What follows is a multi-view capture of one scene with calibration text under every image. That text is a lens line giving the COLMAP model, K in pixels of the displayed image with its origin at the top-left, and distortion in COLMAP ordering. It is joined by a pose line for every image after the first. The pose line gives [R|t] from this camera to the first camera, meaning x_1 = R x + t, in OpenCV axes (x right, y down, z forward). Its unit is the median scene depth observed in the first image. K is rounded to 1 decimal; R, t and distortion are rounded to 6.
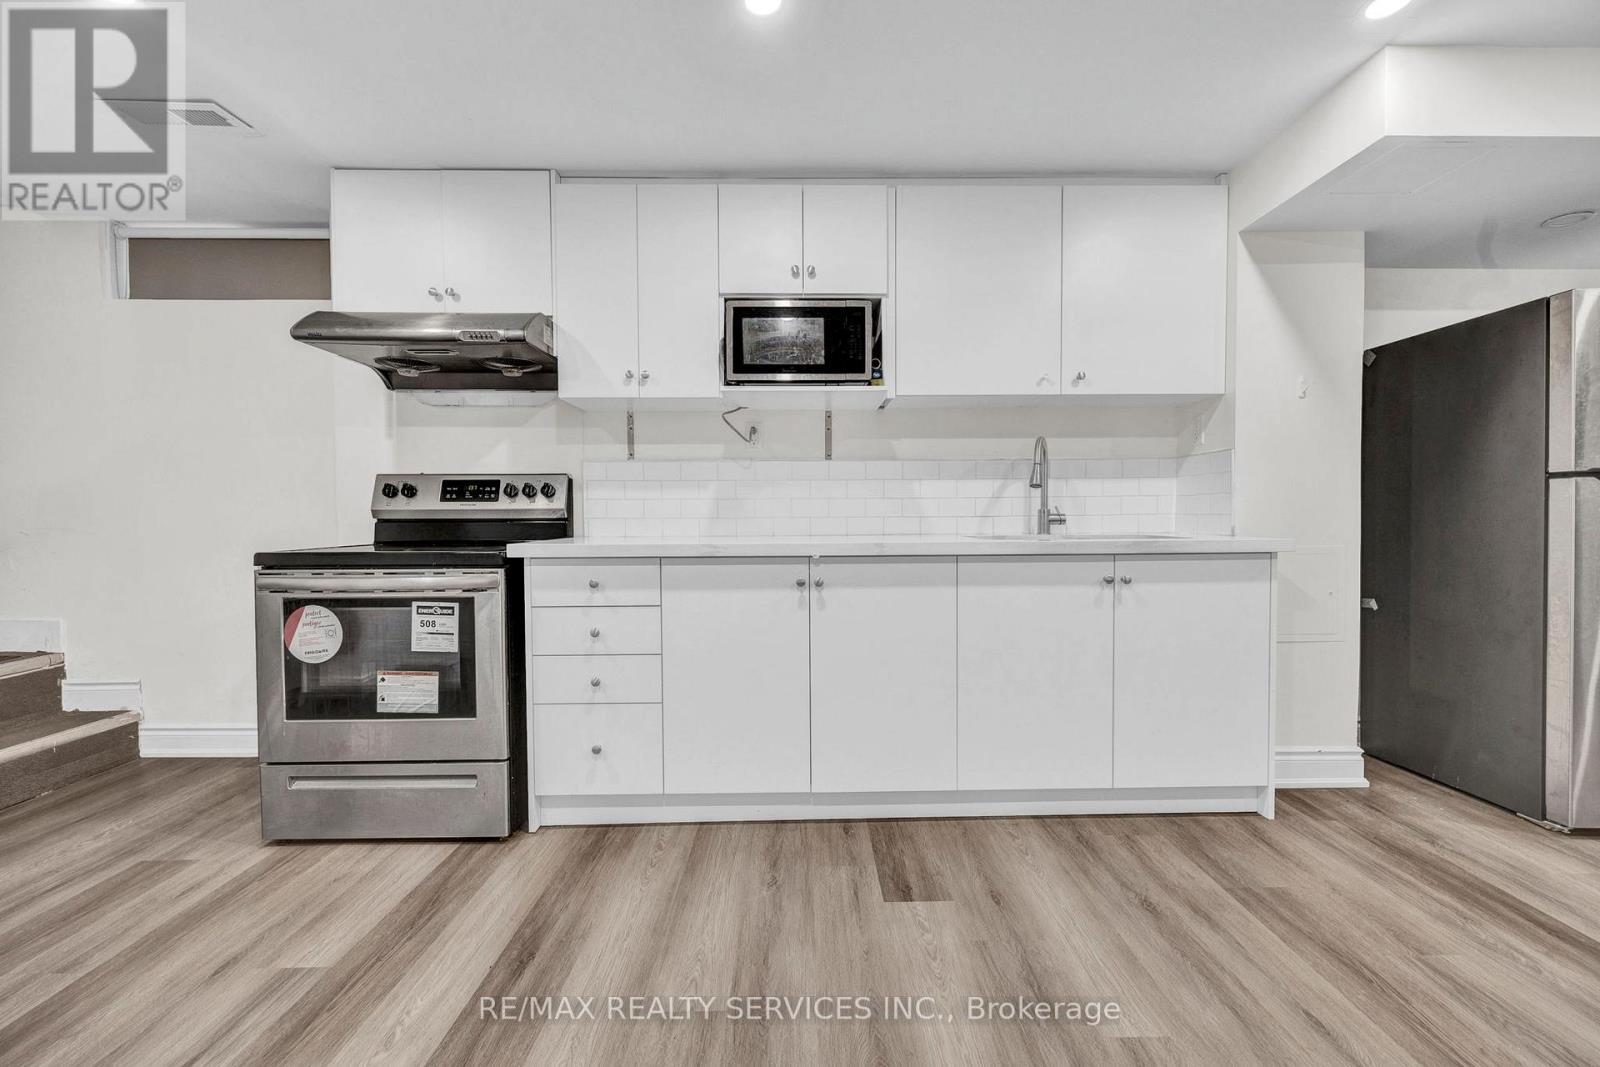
lens RADIAL K [[637.2, 0, 805.8], [0, 637.2, 530.3], [0, 0, 1]] dist [-0.003969, 0.000266]
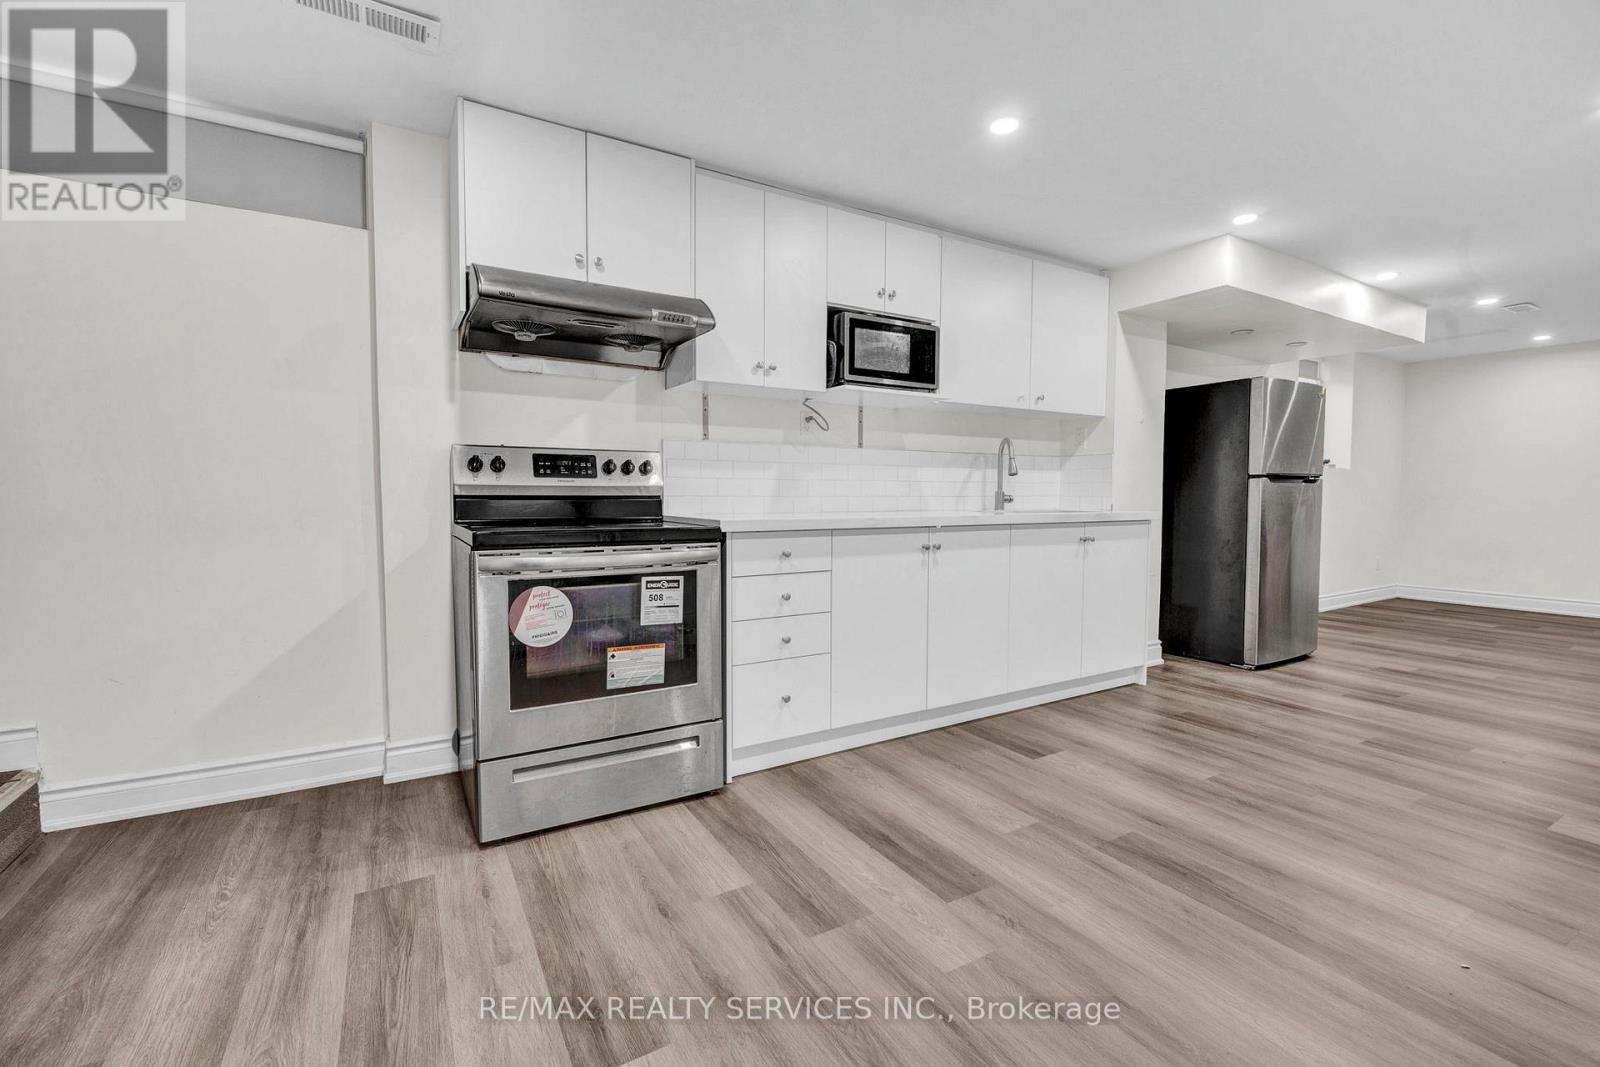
lens RADIAL K [[698.9, 0, 800.8], [0, 698.9, 526.5], [0, 0, 1]] dist [-0.011112, 0.000454]
pose [[0.866938, -0.015680, 0.498170, -0.868188], [0.003707, 0.999680, 0.025014, 0.003601], [-0.498402, -0.019839, 0.866719, -0.088785]]
